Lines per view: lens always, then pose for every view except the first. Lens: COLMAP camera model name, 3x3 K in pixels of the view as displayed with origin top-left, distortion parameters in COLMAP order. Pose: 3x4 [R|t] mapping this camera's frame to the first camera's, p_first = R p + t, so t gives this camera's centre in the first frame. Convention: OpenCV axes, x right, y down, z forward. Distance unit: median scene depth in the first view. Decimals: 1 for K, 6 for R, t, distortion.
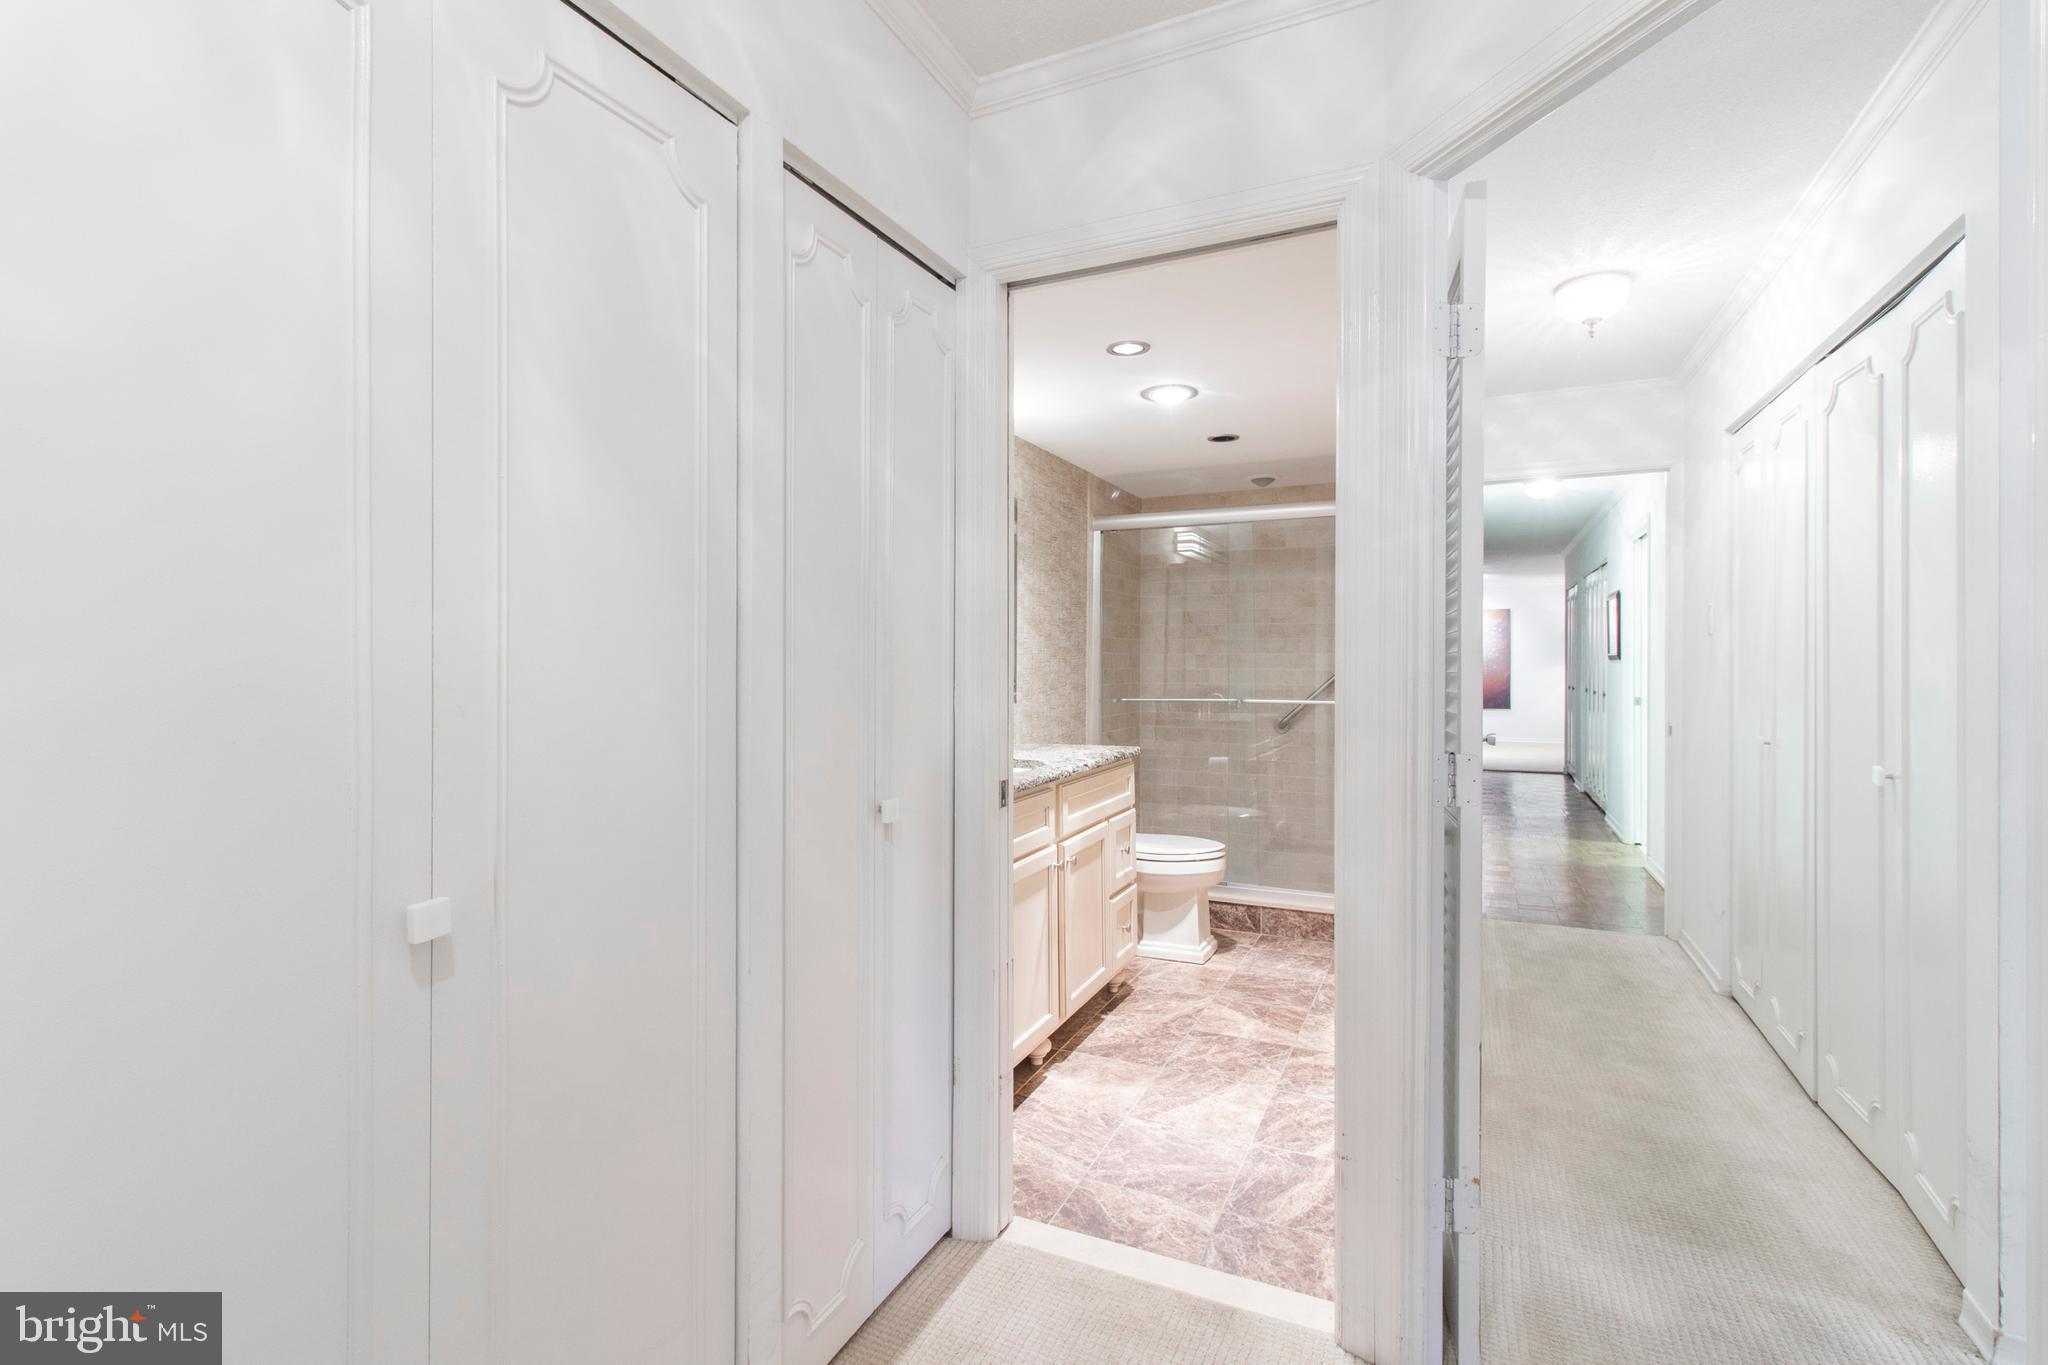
lens RADIAL K [[959.3, 0, 1023.1], [0, 959.3, 704.2], [0, 0, 1]] dist [0.002278, 0.001408]
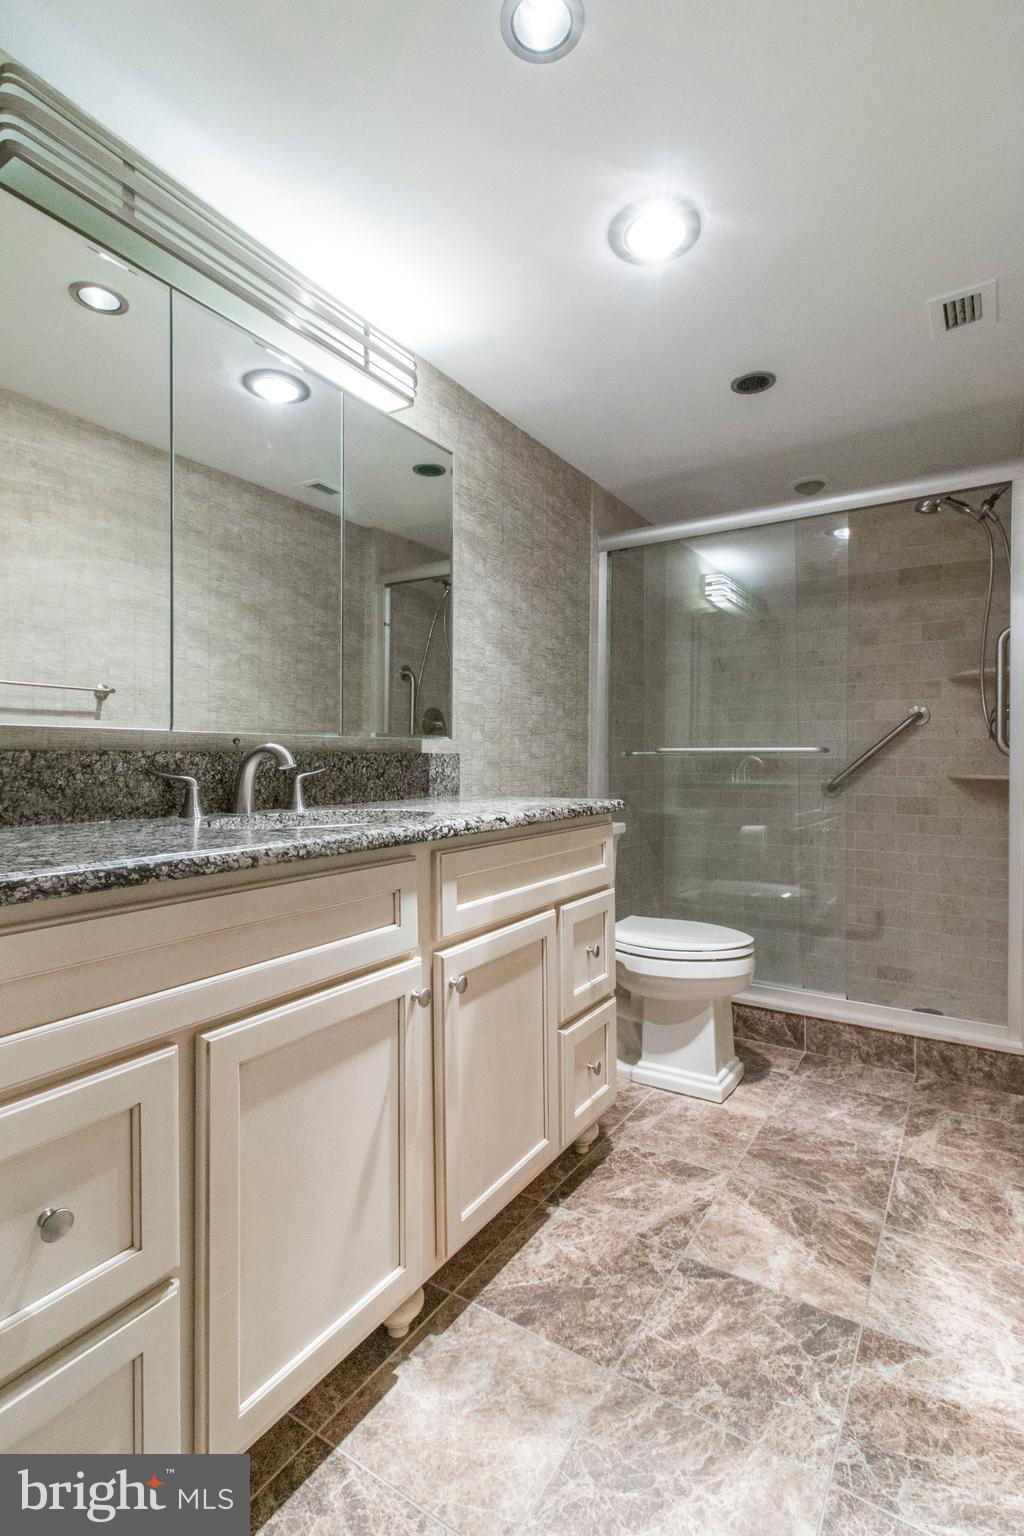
lens RADIAL K [[719.5, 0, 521.3], [0, 719.5, 784.1], [0, 0, 1]] dist [0.002278, 0.001408]
pose [[0.990825, 0.006386, -0.134997, 0.113264], [-0.008138, 0.999890, -0.012433, 0.038109], [0.134903, 0.013418, 0.990768, 0.449679]]
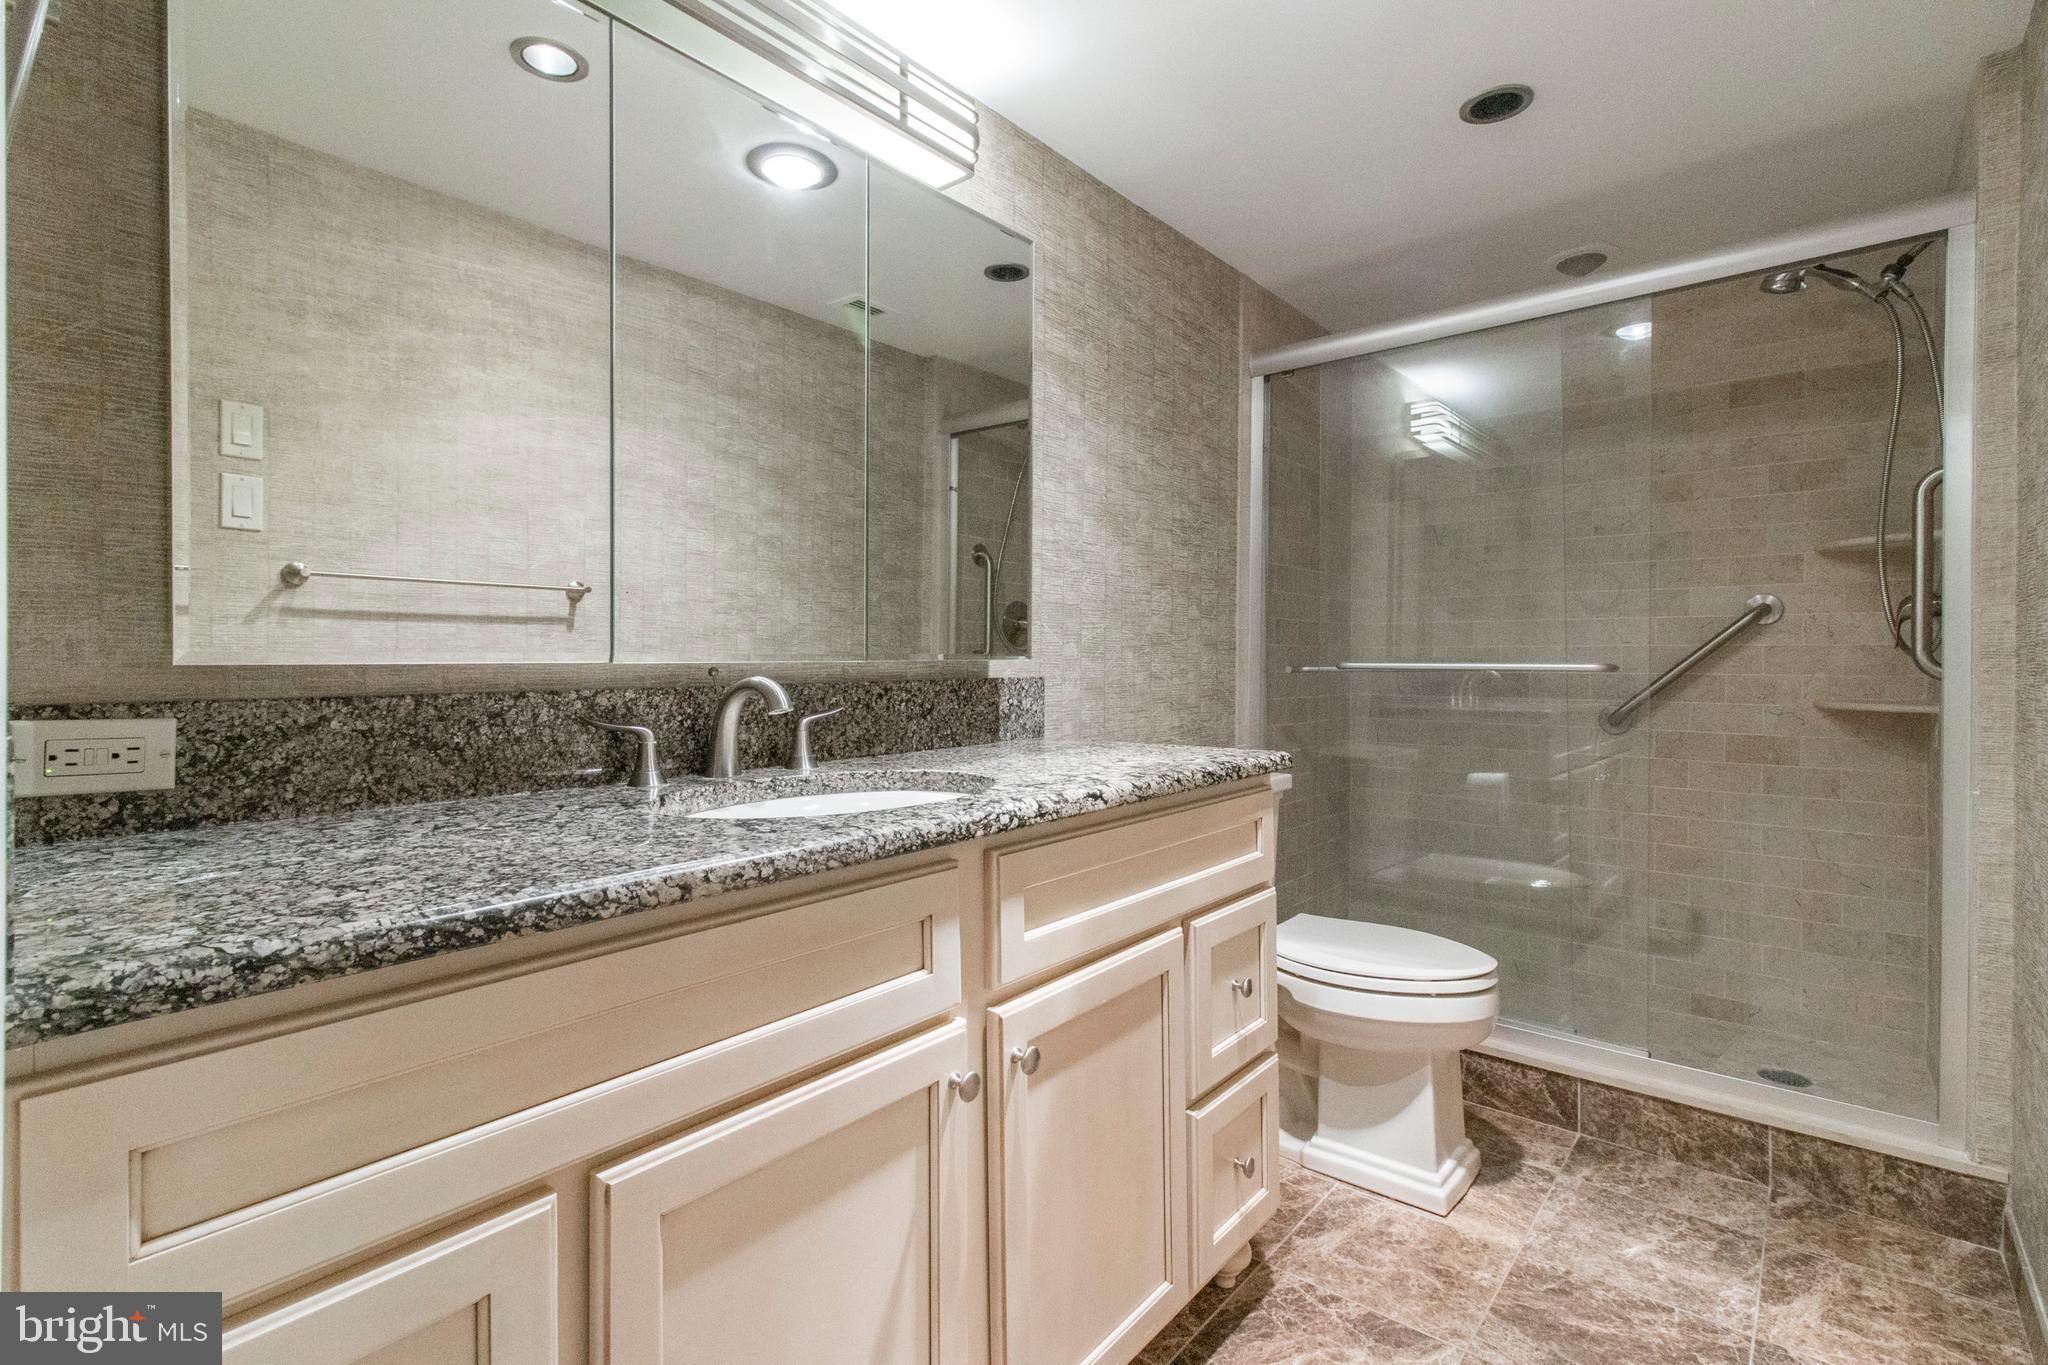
lens RADIAL K [[959.3, 0, 1015.2], [0, 959.3, 687.0], [0, 0, 1]] dist [0.002278, 0.001408]
pose [[0.963576, 0.005168, -0.267386, 0.112471], [-0.010390, 0.999782, -0.018118, 0.022149], [0.267234, 0.020236, 0.963419, 0.499522]]
